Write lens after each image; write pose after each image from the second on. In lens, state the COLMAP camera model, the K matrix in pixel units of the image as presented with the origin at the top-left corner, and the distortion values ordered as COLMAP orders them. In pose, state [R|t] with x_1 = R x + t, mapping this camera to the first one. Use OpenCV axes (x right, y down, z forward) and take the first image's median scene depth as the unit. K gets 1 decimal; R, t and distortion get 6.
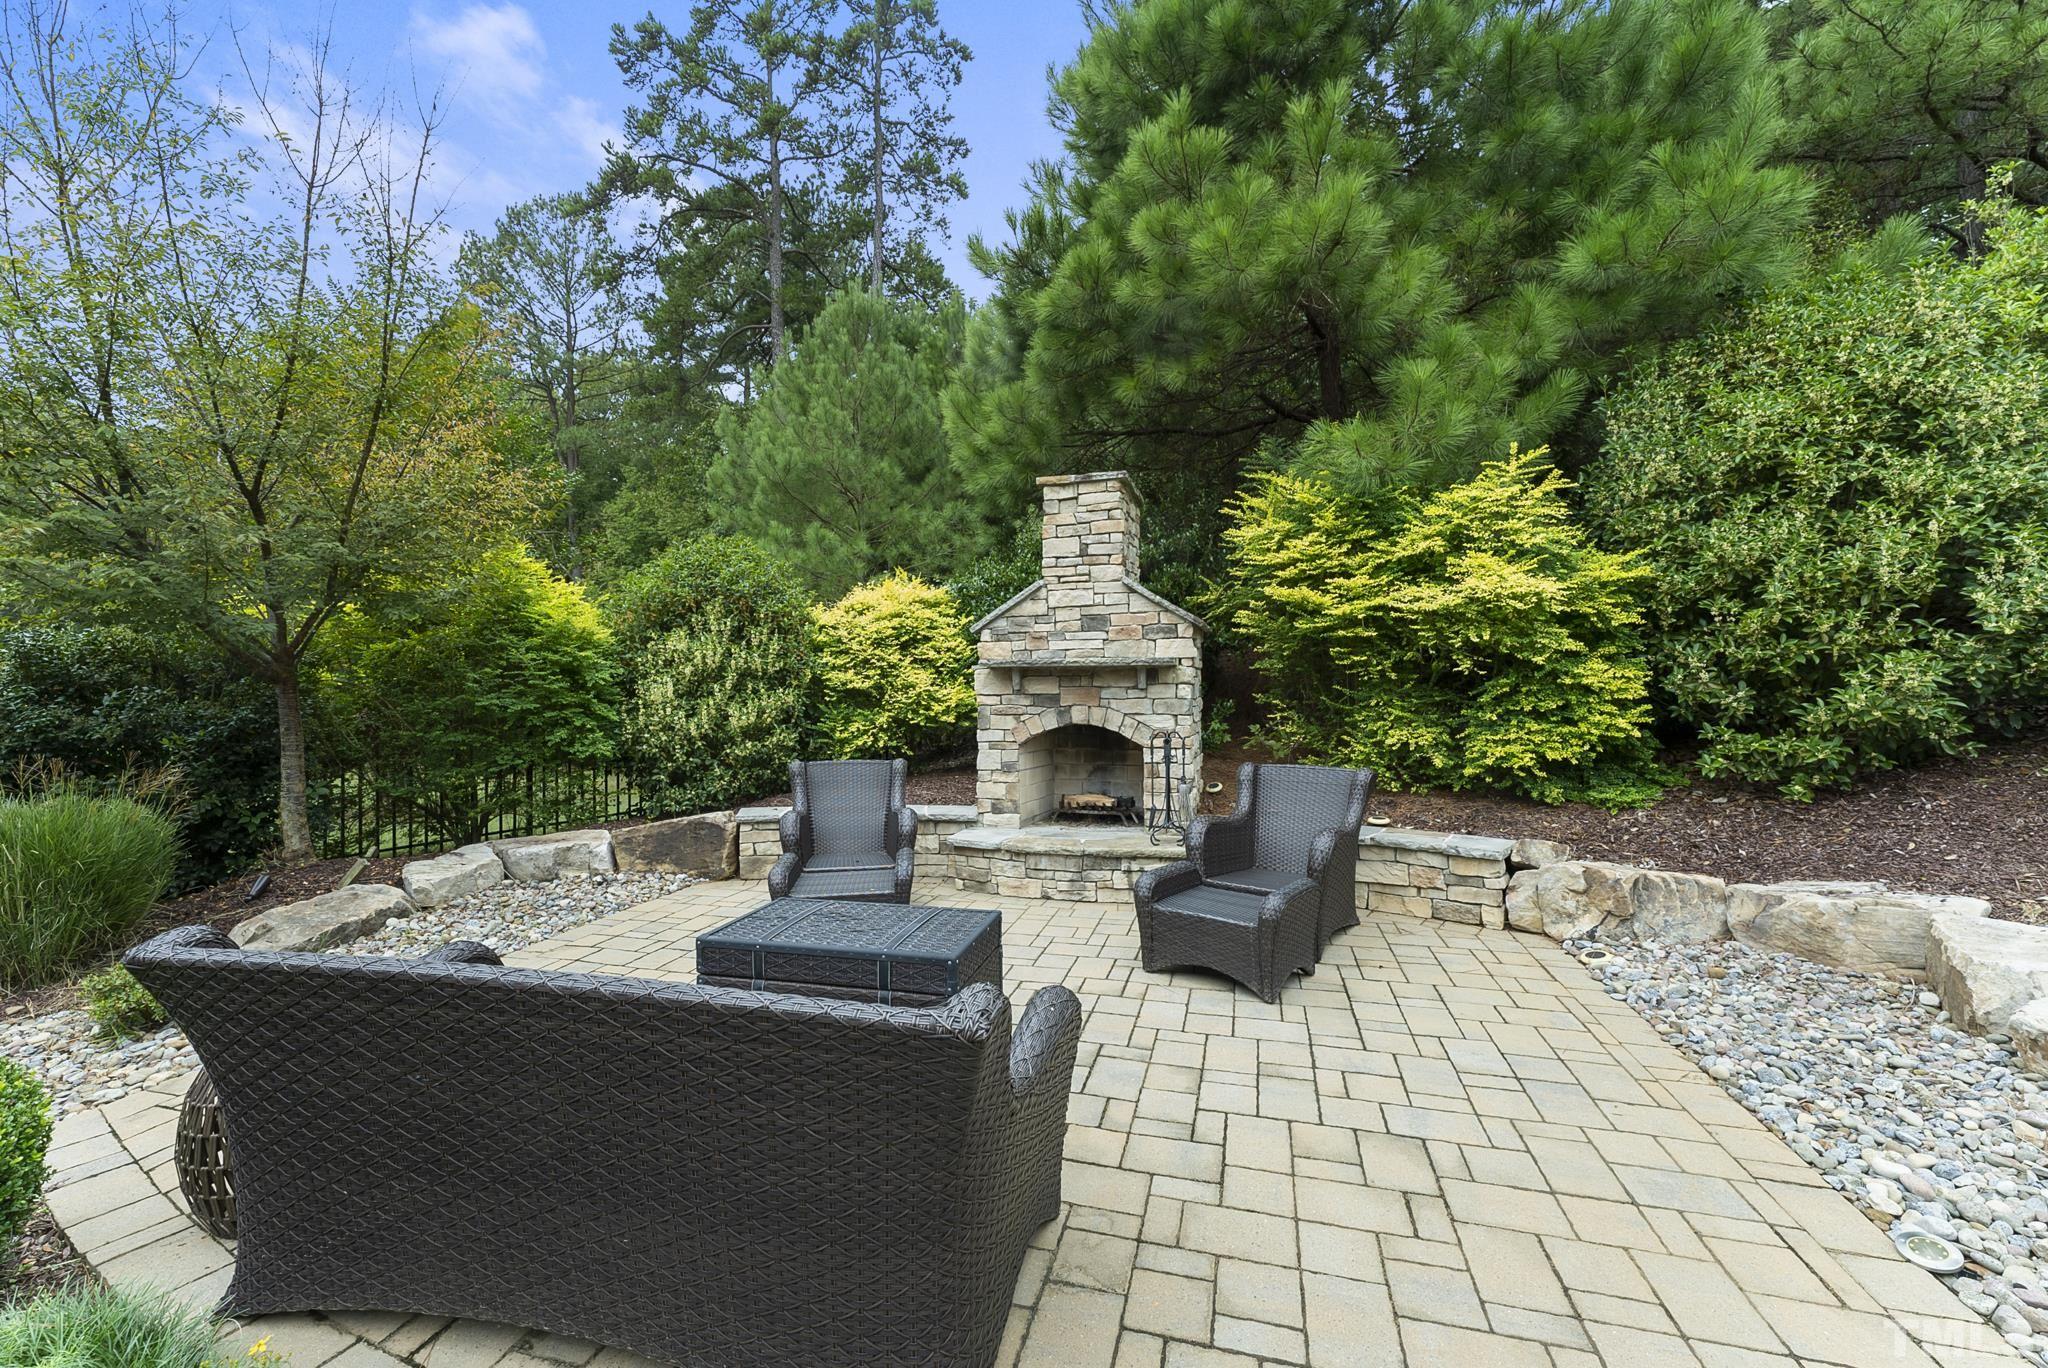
lens RADIAL K [[827.9, 0, 1025.8], [0, 827.9, 683.1], [0, 0, 1]] dist [-0.000056, -0.000113]
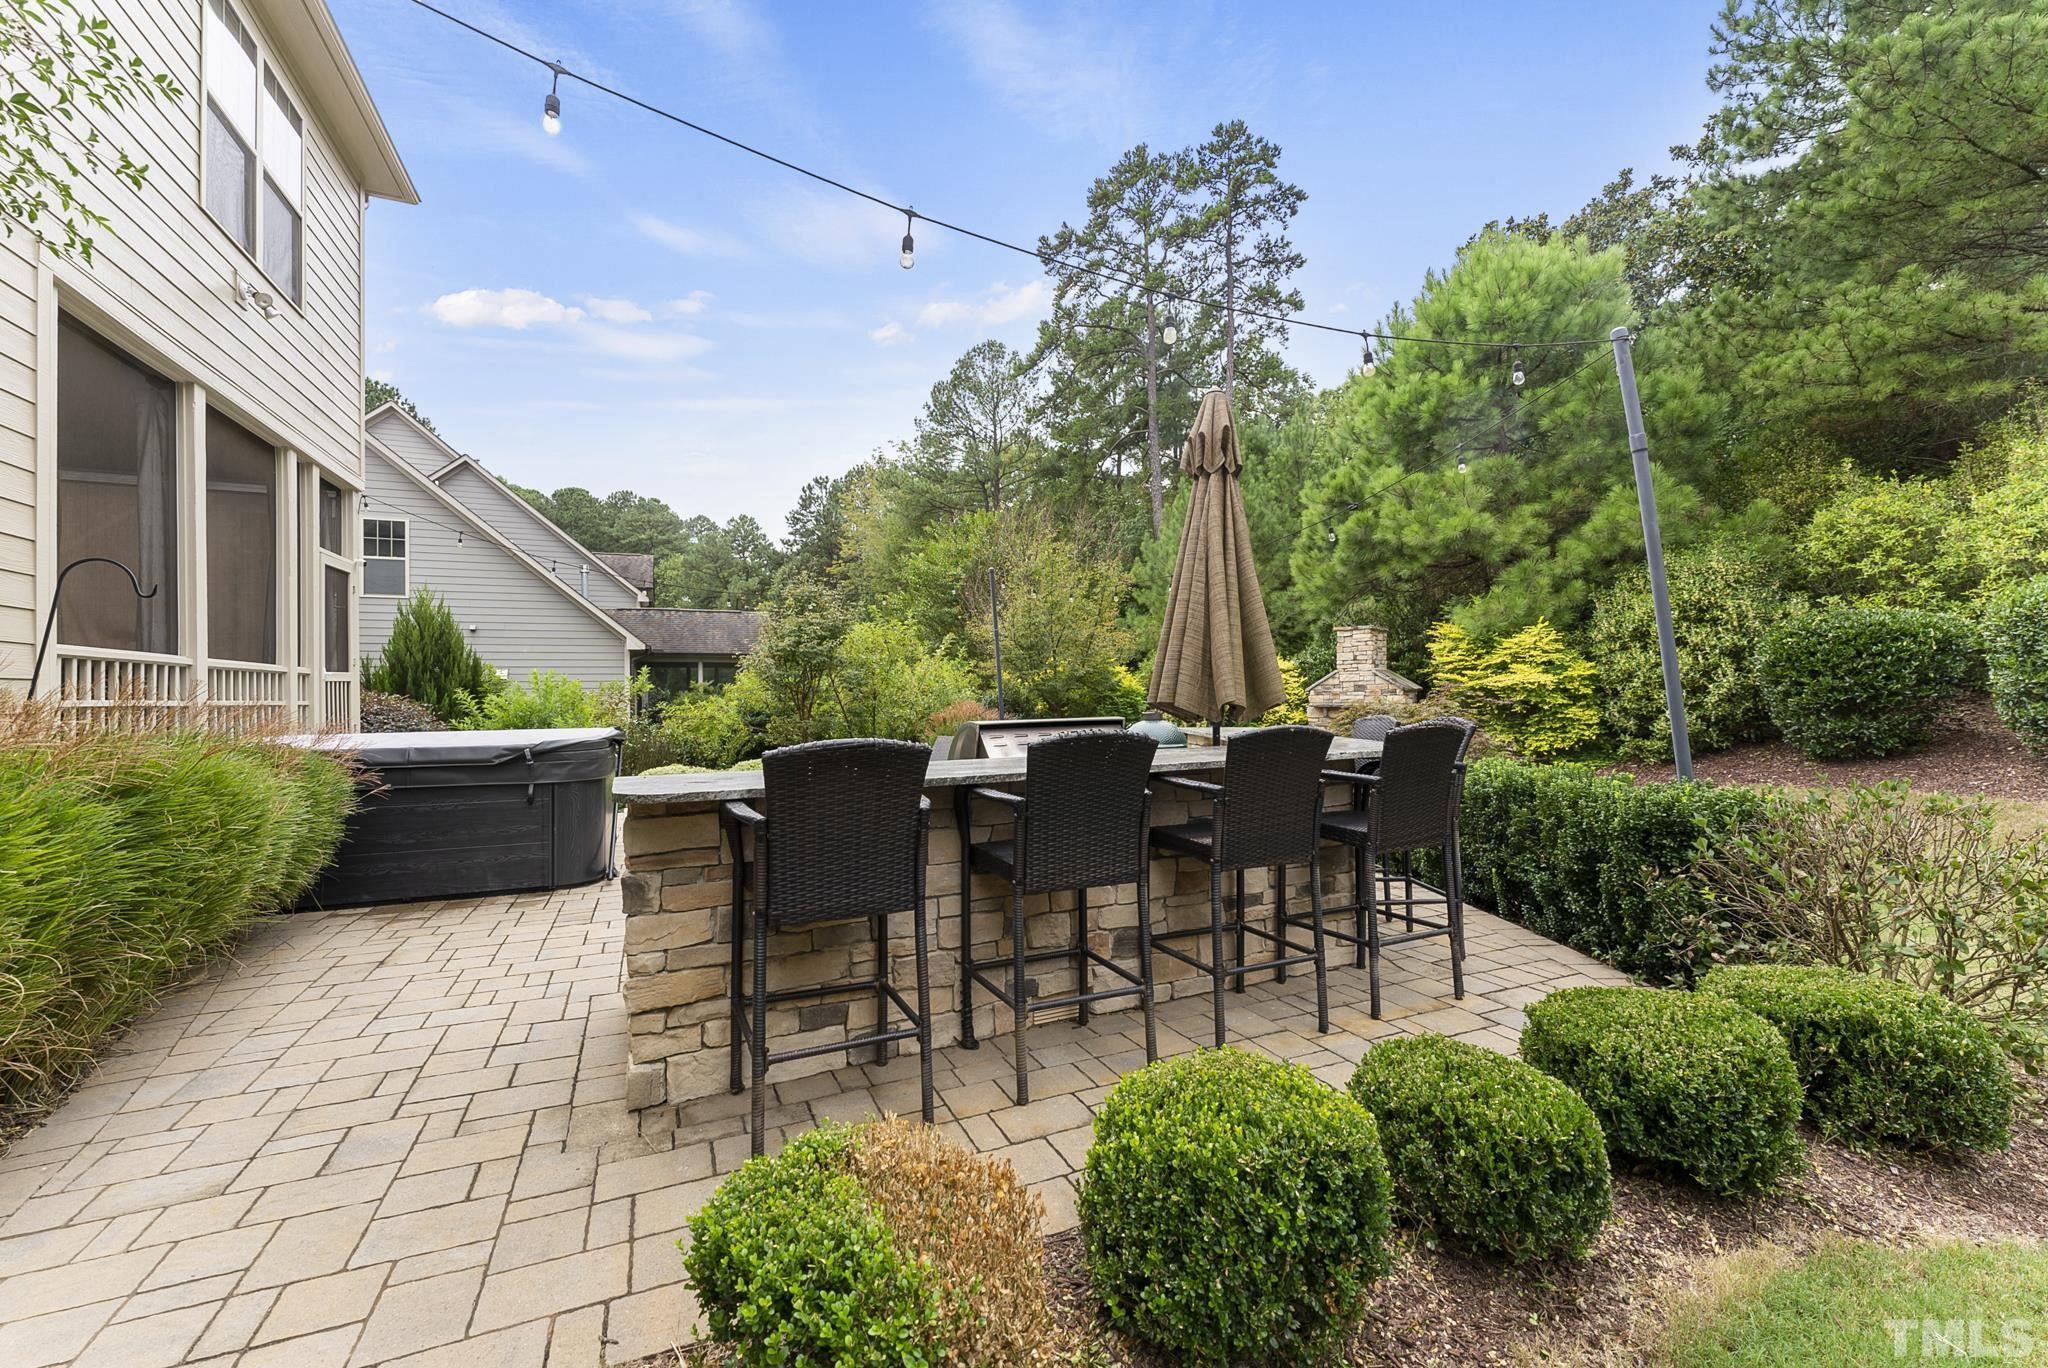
lens RADIAL K [[827.9, 0, 1021.5], [0, 827.9, 680.6], [0, 0, 1]] dist [-0.000056, -0.000113]
pose [[0.920139, -0.007951, -0.391510, 0.117217], [0.003603, 0.999923, -0.011838, -0.068774], [0.391574, 0.009482, 0.920098, -1.550257]]
